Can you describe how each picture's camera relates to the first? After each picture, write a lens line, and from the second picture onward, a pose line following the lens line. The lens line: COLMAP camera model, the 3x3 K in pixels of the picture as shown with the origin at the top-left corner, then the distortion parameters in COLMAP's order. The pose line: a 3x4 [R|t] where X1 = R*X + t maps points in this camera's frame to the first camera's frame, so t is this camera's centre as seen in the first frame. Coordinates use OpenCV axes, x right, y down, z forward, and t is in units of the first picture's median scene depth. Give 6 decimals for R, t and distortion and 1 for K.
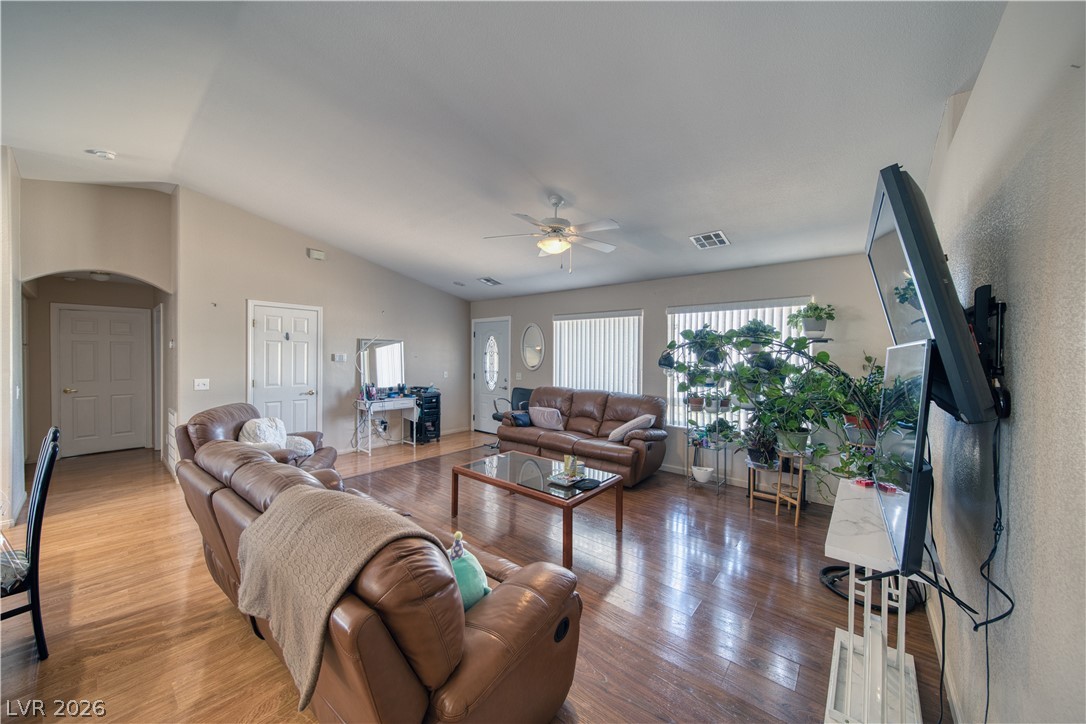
lens RADIAL K [[379.5, 0, 543.3], [0, 379.5, 360.2], [0, 0, 1]] dist [-0.001443, -0.001226]
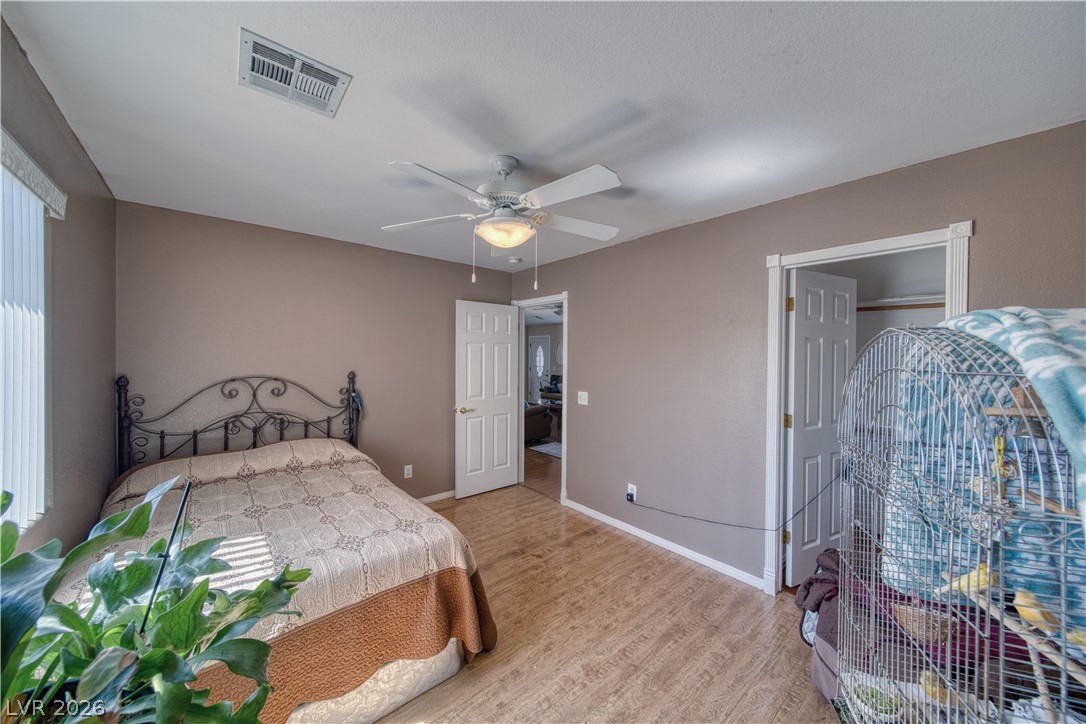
lens RADIAL K [[379.5, 0, 544.1], [0, 379.5, 361.3], [0, 0, 1]] dist [-0.001443, -0.001226]
pose [[0.988237, -0.000158, -0.152933, 0.205764], [-0.000714, 0.999984, -0.005644, 0.023604], [0.152932, 0.005687, 0.988220, -0.989621]]
